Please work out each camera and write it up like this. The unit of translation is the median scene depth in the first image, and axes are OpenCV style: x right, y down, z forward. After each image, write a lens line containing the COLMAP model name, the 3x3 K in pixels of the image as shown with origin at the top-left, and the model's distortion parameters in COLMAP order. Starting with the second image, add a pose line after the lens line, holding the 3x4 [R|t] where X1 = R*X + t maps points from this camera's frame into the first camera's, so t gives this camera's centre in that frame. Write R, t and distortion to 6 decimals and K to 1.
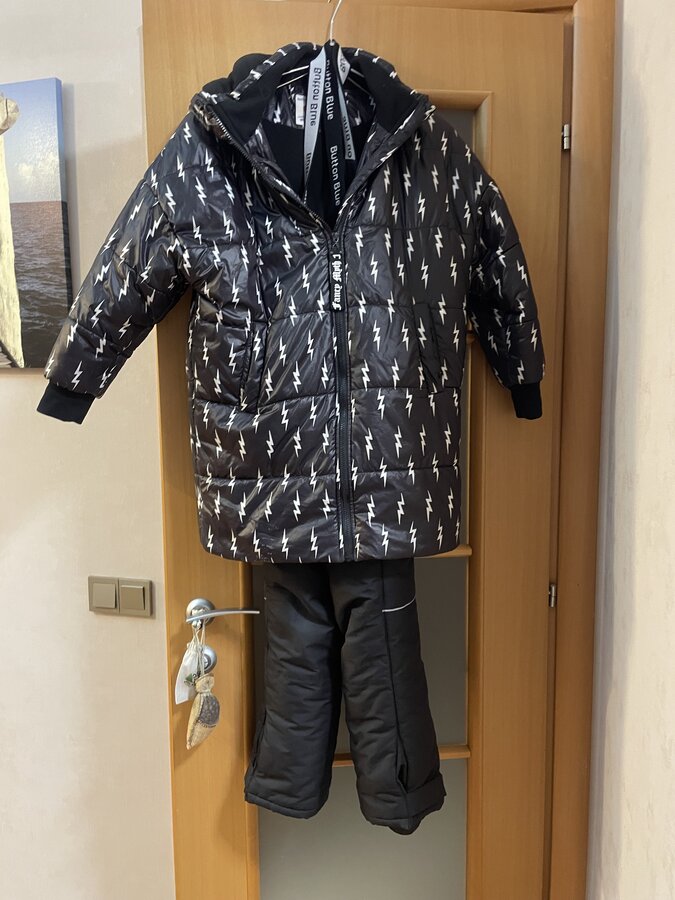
lens RADIAL K [[616.5, 0, 337.5], [0, 616.5, 450.0], [0, 0, 1]] dist [0.082371, -0.086229]
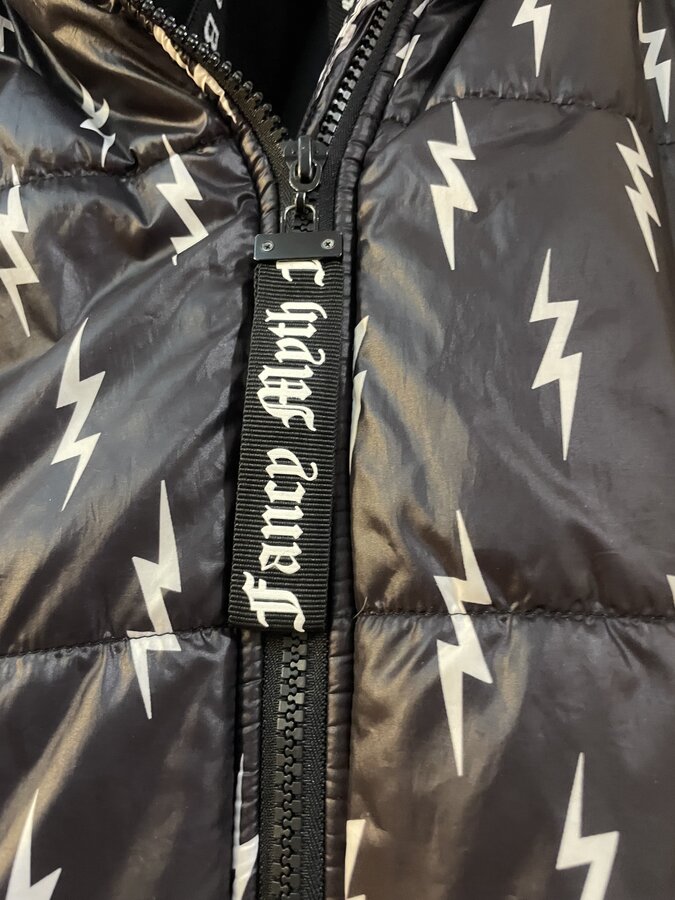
lens RADIAL K [[616.5, 0, 337.5], [0, 616.5, 450.0], [0, 0, 1]] dist [0.082371, -0.086229]
pose [[0.989206, 0.031033, -0.143211, 0.031418], [-0.058491, 0.979705, -0.191719, -0.240015], [0.134355, 0.198026, 0.970945, 0.861949]]
